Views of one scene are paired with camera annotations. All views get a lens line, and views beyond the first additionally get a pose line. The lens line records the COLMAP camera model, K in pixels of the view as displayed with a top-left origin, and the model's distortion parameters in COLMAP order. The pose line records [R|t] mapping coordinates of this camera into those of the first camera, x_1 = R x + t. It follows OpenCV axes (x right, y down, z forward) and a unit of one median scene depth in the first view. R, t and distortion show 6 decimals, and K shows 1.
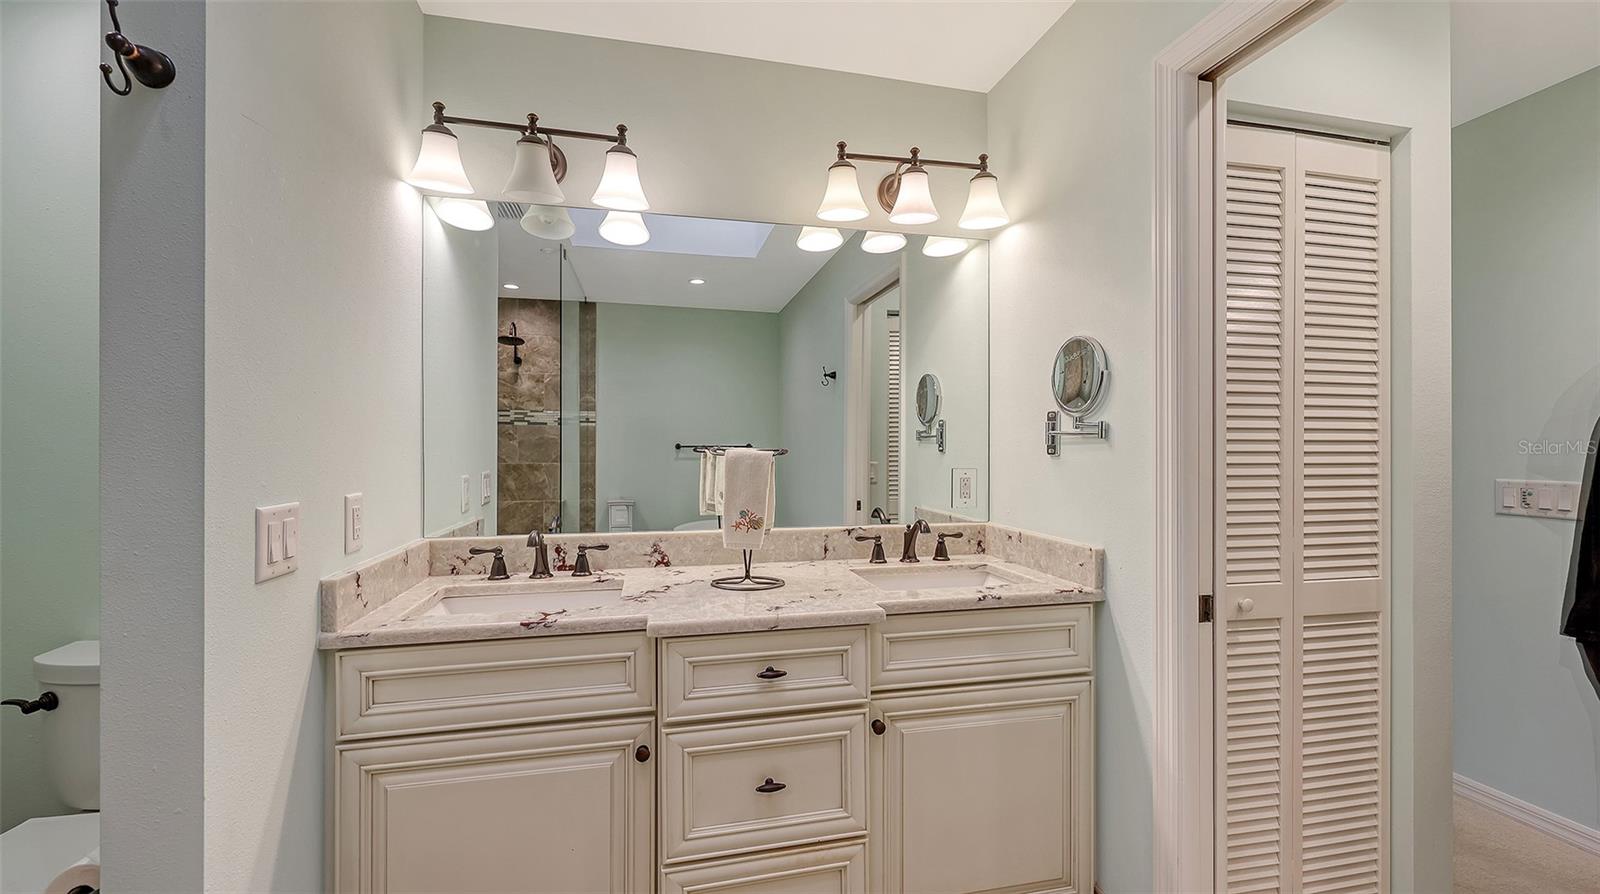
lens RADIAL K [[656.5, 0, 805.0], [0, 656.5, 437.8], [0, 0, 1]] dist [-0.000159, -0.000316]
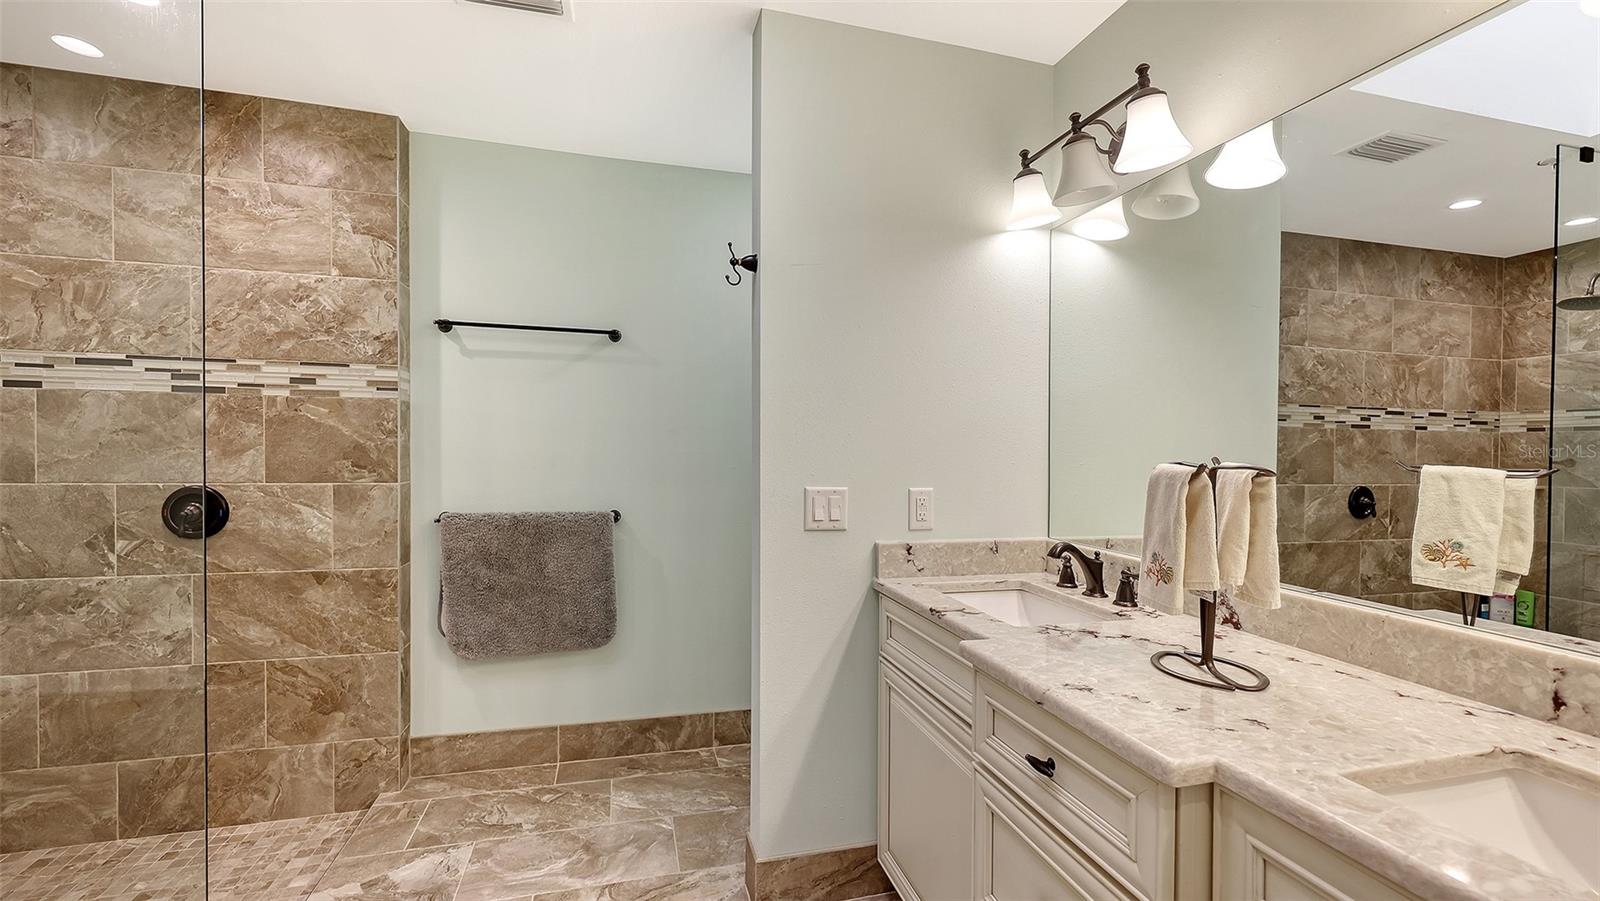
lens RADIAL K [[659.5, 0, 800.0], [0, 659.5, 450.5], [0, 0, 1]] dist [0.008451, -0.000030]
pose [[0.037740, 0.005525, -0.999272, 0.542456], [-0.004990, 0.999973, 0.005340, 0.001453], [0.999275, 0.004784, 0.037767, 0.555330]]
